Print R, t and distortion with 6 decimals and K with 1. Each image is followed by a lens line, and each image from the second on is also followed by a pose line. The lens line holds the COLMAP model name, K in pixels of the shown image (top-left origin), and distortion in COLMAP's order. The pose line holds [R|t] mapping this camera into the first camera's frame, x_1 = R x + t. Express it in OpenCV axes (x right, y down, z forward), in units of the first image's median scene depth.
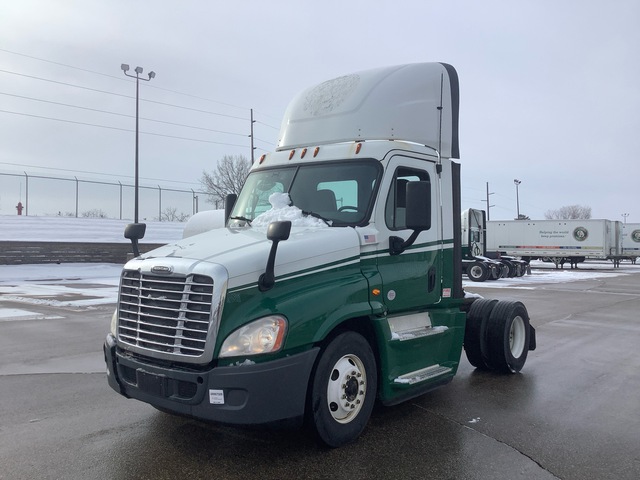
lens RADIAL K [[609.0, 0, 320.0], [0, 609.0, 240.0], [0, 0, 1]] dist [0.007985, 0.003667]
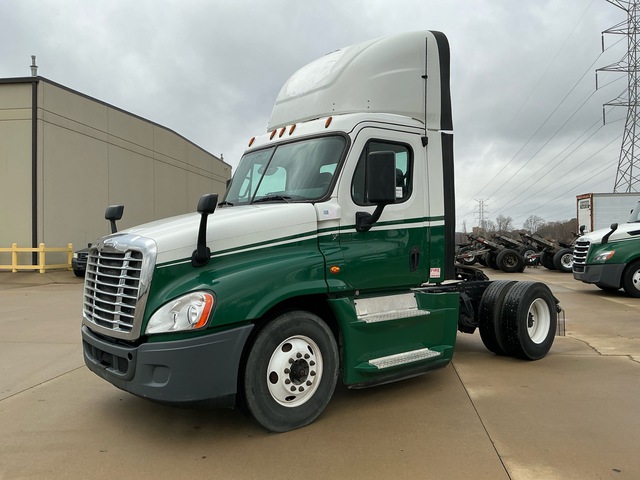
lens RADIAL K [[549.3, 0, 320.0], [0, 549.3, 240.0], [0, 0, 1]] dist [0.068726, 0.001690]
pose [[0.979399, -0.012535, -0.201546, 0.235783], [0.014035, 0.999883, 0.006016, 0.032419], [0.201447, -0.008721, 0.979461, 0.145796]]
